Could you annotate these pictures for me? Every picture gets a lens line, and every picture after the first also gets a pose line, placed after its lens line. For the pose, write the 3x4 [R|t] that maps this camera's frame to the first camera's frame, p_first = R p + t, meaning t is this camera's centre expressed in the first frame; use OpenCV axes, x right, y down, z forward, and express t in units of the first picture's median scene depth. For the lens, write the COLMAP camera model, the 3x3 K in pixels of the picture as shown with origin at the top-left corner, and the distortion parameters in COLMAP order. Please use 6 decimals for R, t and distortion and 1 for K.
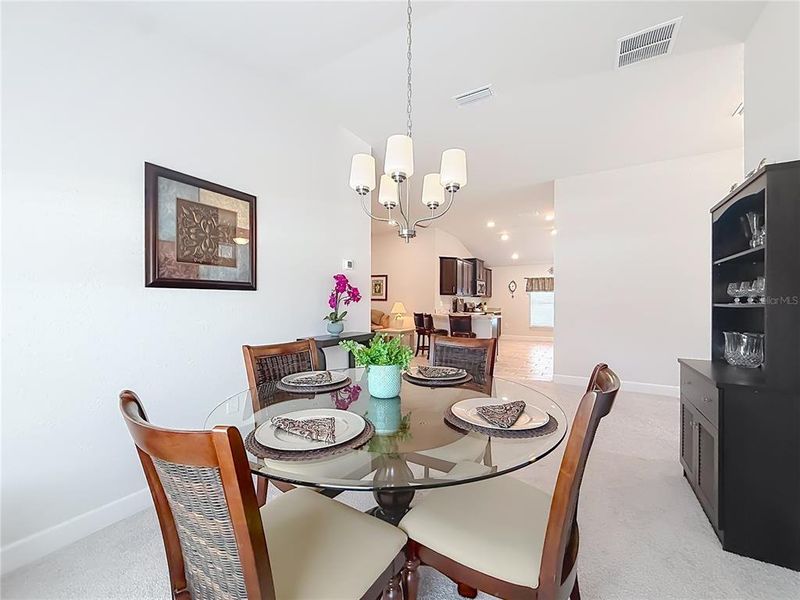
lens RADIAL K [[325.6, 0, 399.3], [0, 325.6, 301.8], [0, 0, 1]] dist [-0.001946, -0.000052]
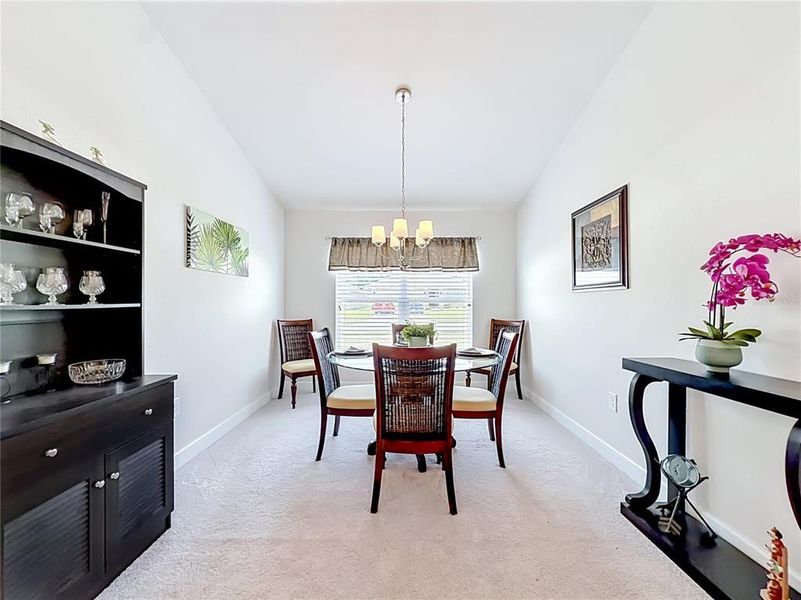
lens RADIAL K [[326.0, 0, 399.8], [0, 326.0, 301.8], [0, 0, 1]] dist [-0.001946, -0.000052]
pose [[-0.868898, 0.000066, -0.494991, 0.158975], [0.002364, 0.999989, -0.004016, 0.001052], [0.494985, -0.004660, -0.868889, 0.424752]]
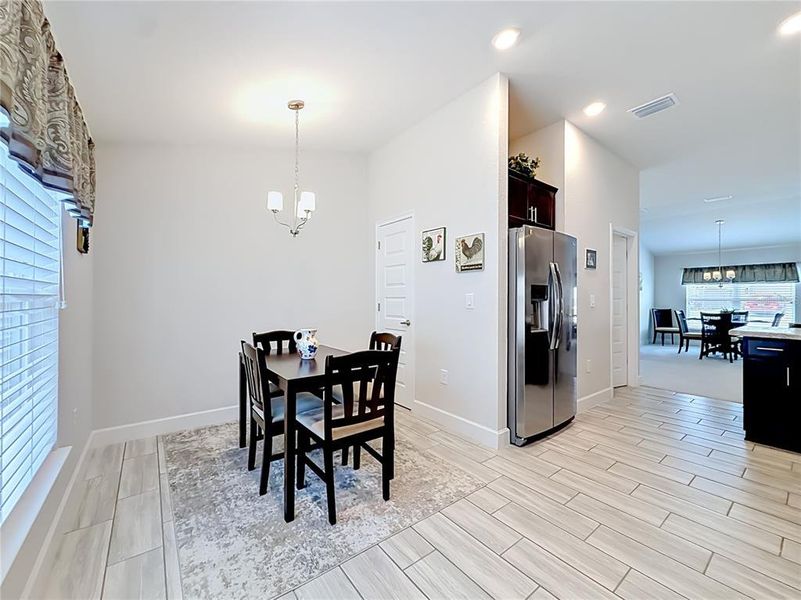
lens RADIAL K [[328.9, 0, 403.5], [0, 328.9, 299.2], [0, 0, 1]] dist [-0.000015, 0.000143]
pose [[-0.927747, -0.002210, 0.373204, 0.425475], [-0.004945, 0.999967, -0.006370, 0.005558], [-0.373177, -0.007755, -0.927728, 1.202026]]
